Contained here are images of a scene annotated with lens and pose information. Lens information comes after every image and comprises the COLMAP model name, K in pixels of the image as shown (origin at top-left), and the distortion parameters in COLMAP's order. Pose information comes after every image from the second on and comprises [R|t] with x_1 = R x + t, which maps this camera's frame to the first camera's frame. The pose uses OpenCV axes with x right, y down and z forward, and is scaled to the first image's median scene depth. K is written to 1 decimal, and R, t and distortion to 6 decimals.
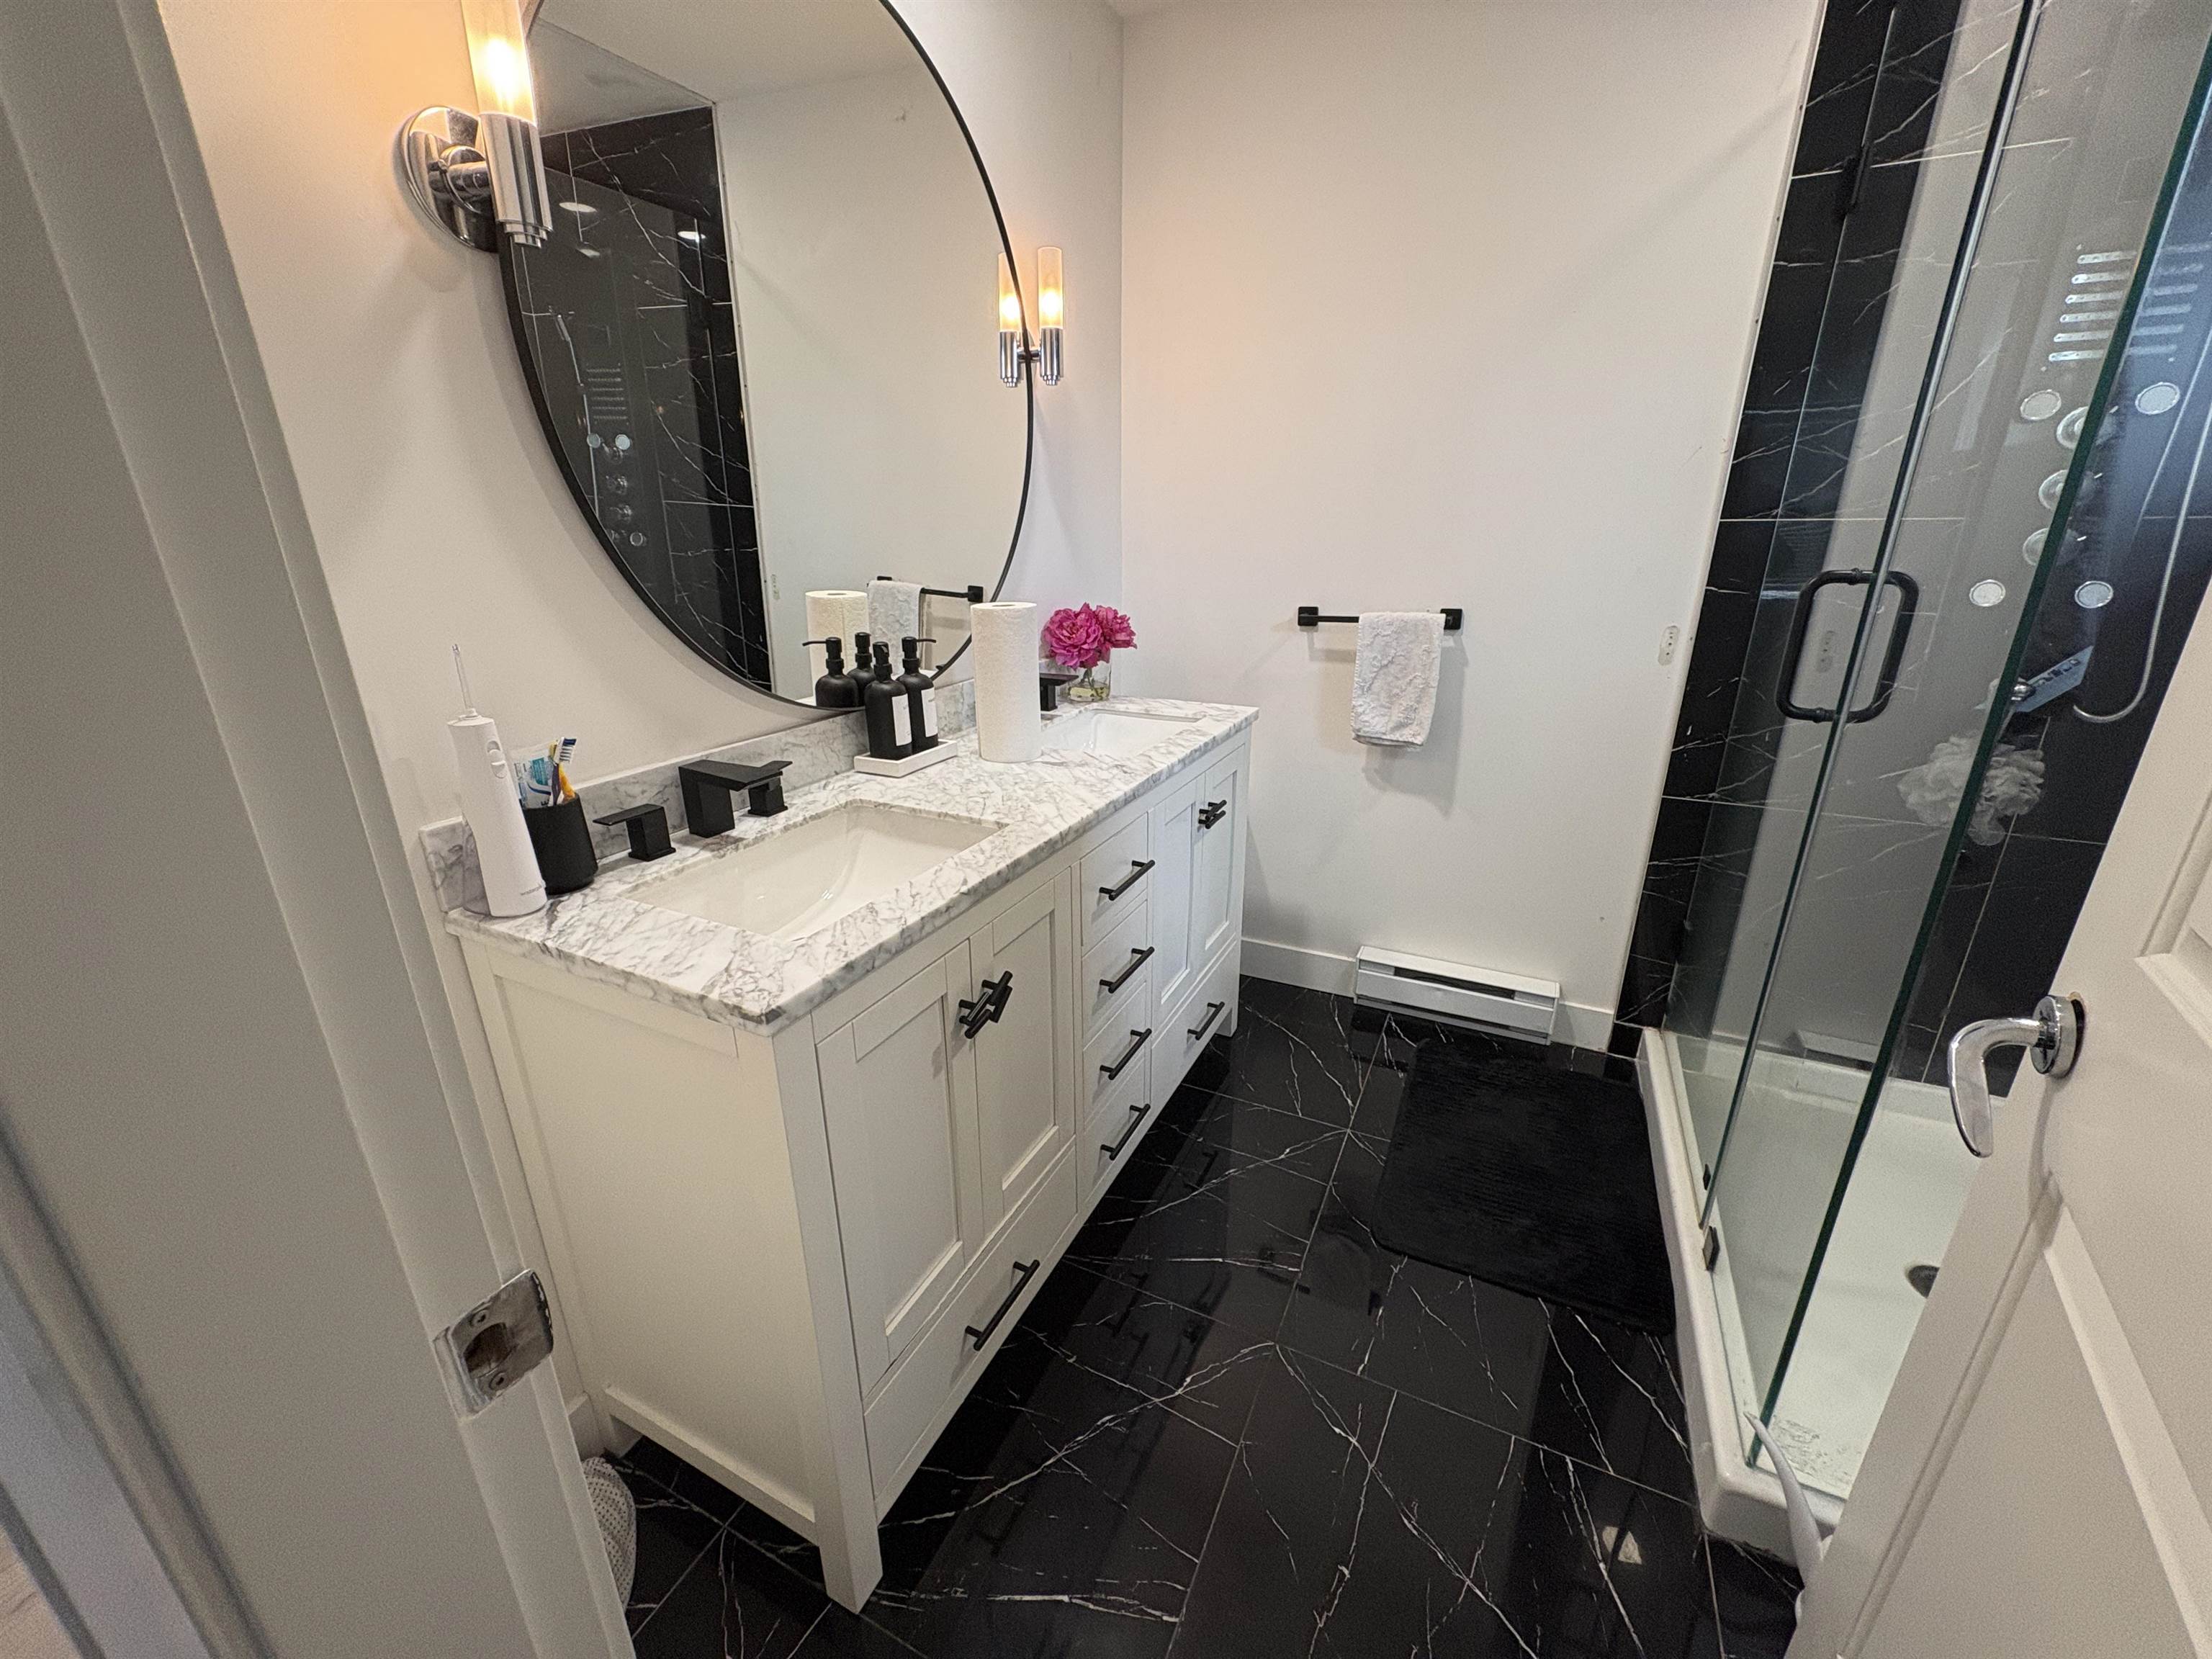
lens RADIAL K [[879.0, 0, 1101.4], [0, 879.0, 833.1], [0, 0, 1]] dist [-0.001142, -0.000431]
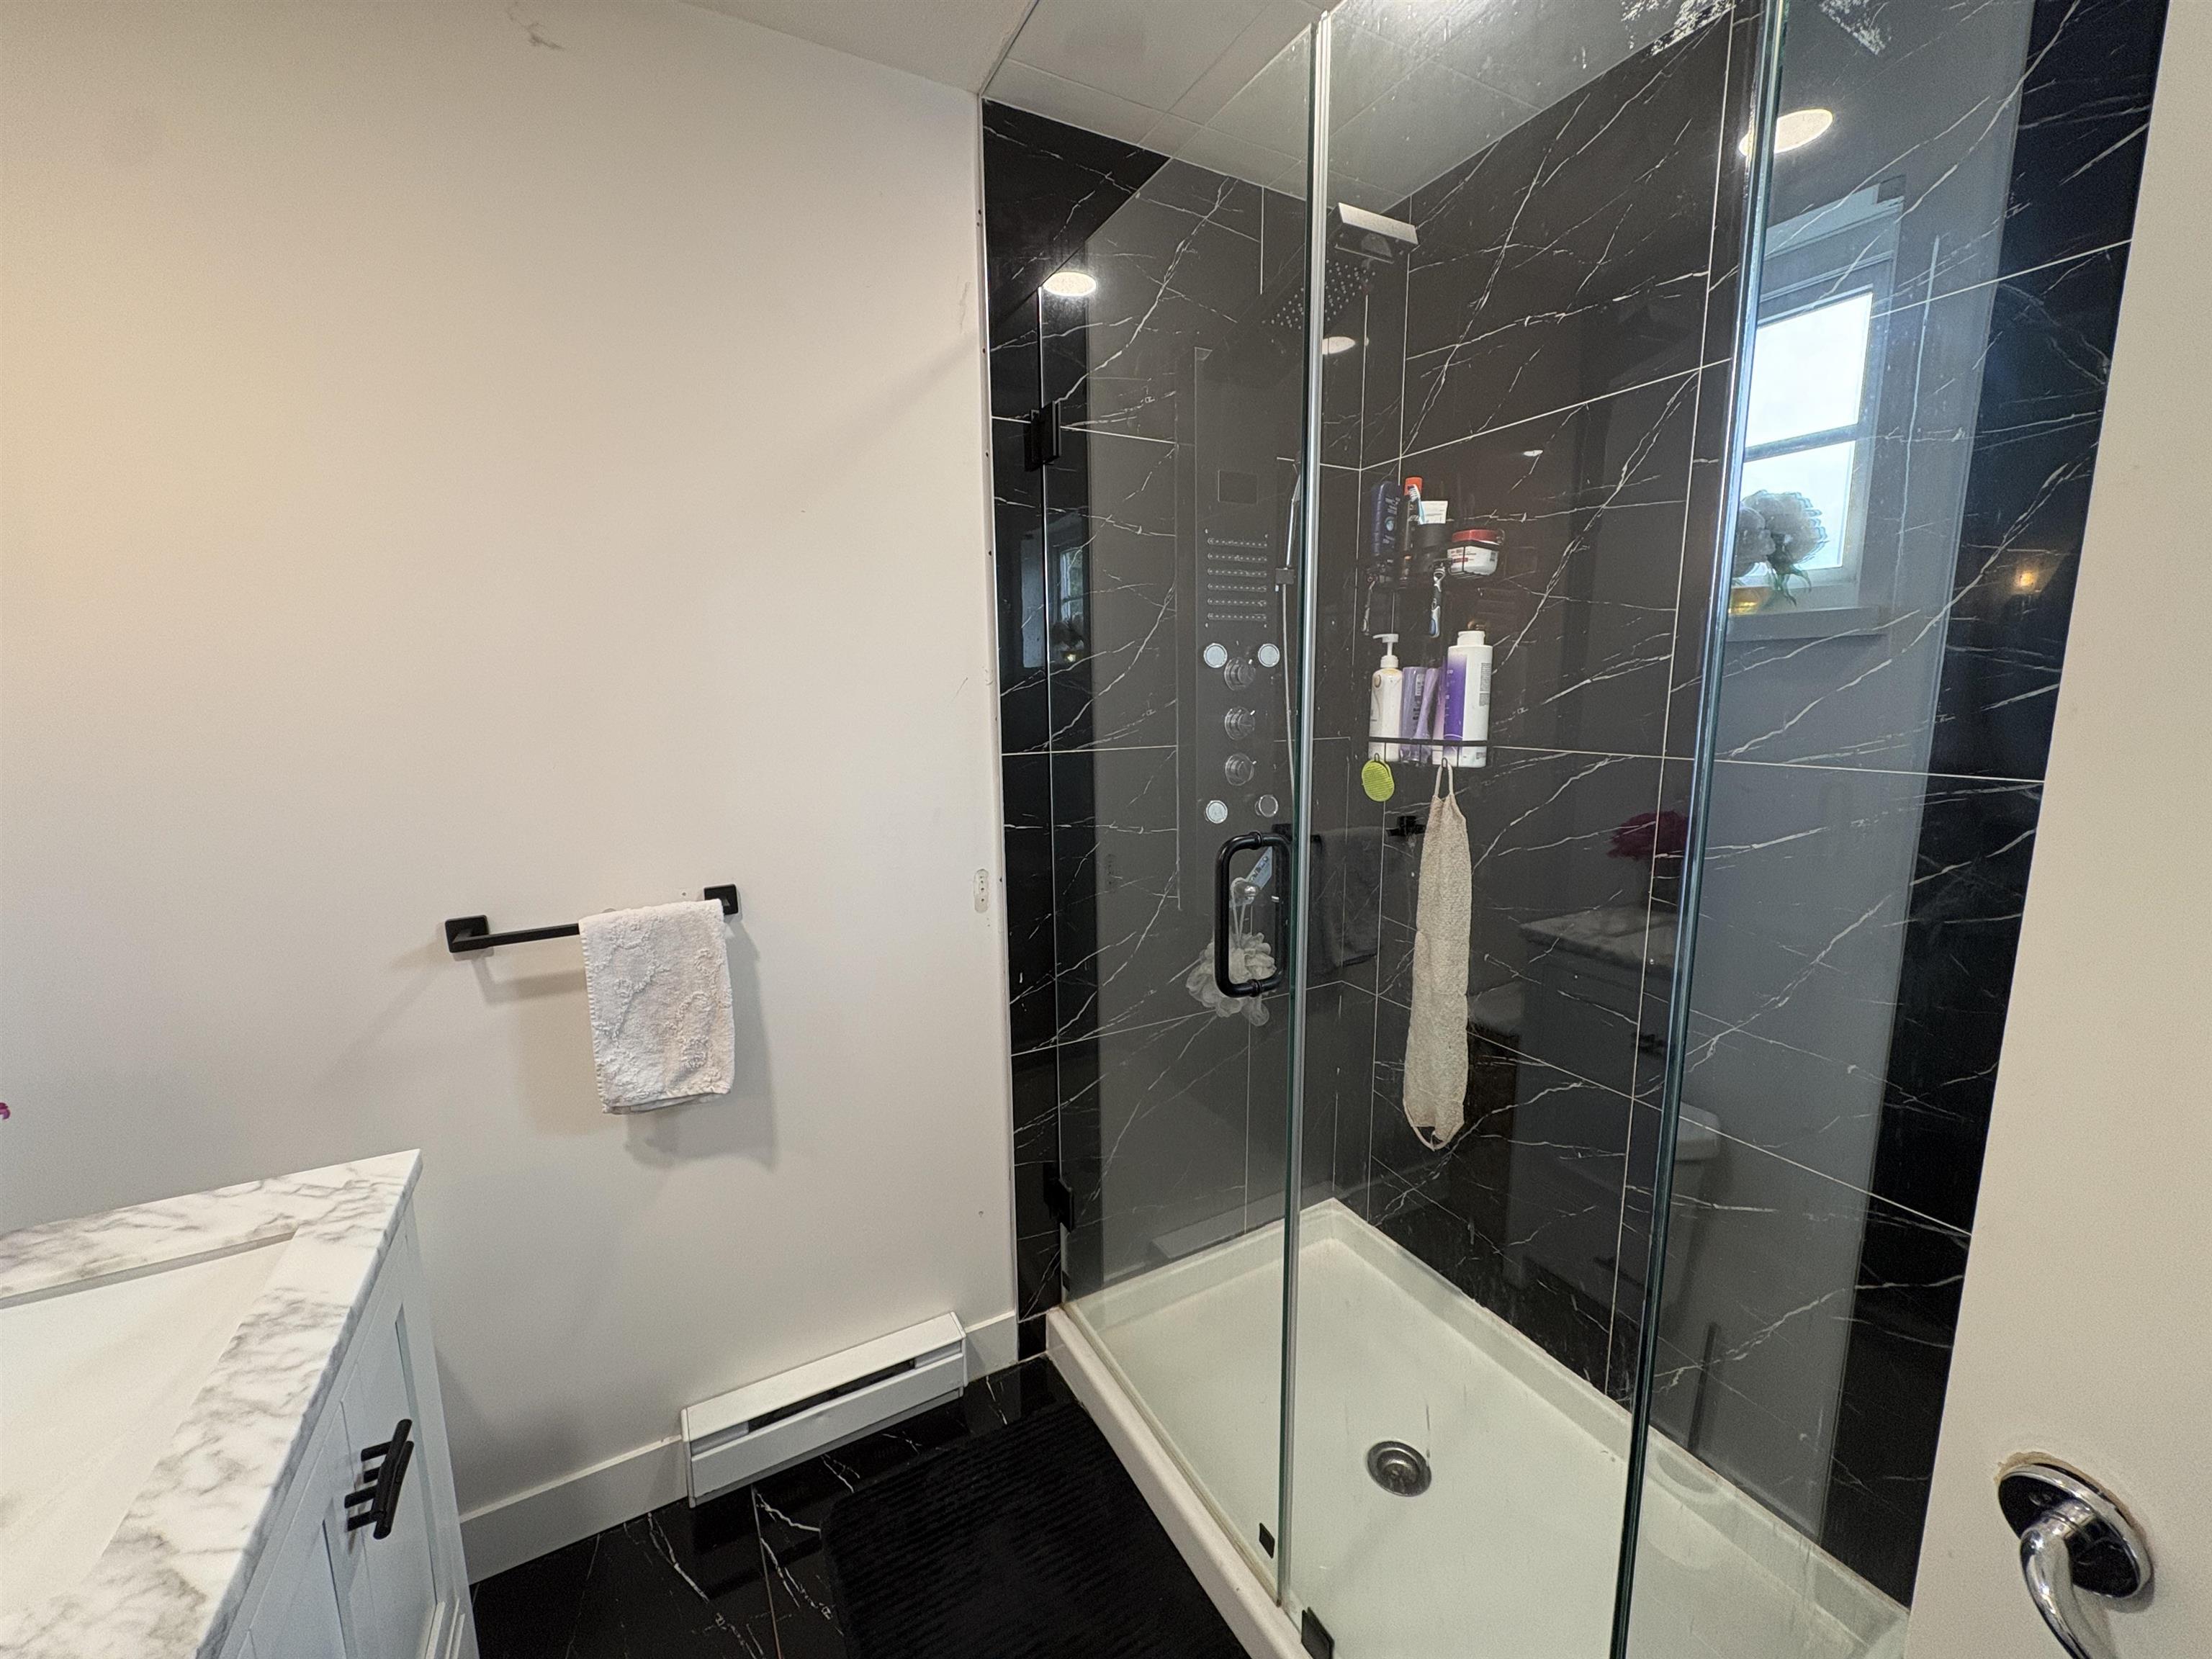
lens RADIAL K [[879.0, 0, 1111.2], [0, 879.0, 830.0], [0, 0, 1]] dist [-0.001142, -0.000431]
pose [[0.568054, -0.130375, 0.812599, 0.018597], [0.274516, 0.960842, -0.037744, -0.180812], [-0.775858, 0.244511, 0.581600, 0.338628]]
